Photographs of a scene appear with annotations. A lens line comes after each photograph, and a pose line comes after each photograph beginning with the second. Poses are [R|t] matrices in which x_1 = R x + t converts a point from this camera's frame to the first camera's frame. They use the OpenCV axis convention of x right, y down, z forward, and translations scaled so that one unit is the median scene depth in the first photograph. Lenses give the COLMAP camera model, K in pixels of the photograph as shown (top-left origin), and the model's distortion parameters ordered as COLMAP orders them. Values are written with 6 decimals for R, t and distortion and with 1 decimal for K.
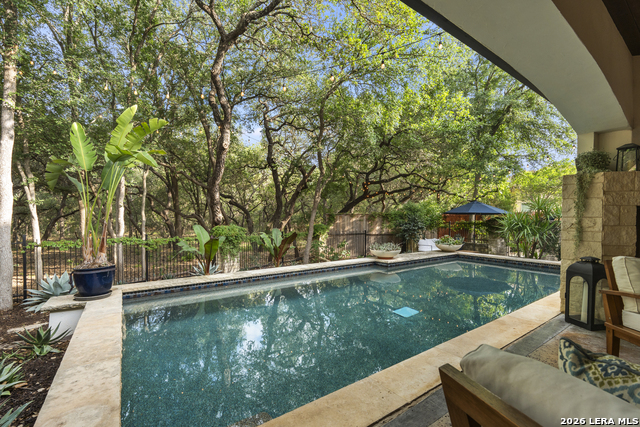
lens RADIAL K [[285.1, 0, 320.0], [0, 285.1, 213.5], [0, 0, 1]] dist [-0.001343, -0.000436]
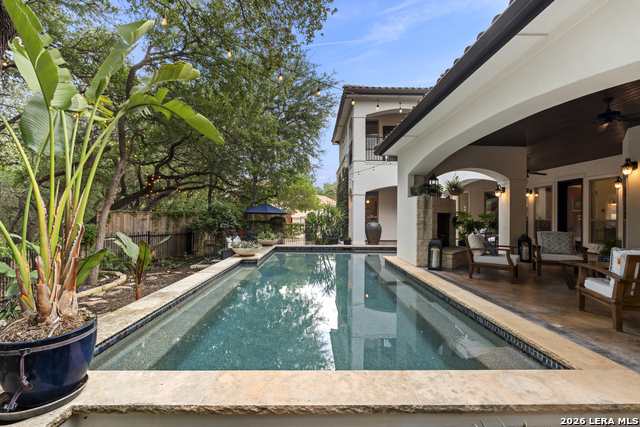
lens RADIAL K [[278.3, 0, 320.0], [0, 278.3, 213.5], [0, 0, 1]] dist [-0.002524, -0.000223]
pose [[0.567655, 0.009007, 0.823217, -0.435074], [-0.013929, 0.999902, -0.001336, -0.001658], [-0.823149, -0.010708, 0.567725, 0.186313]]
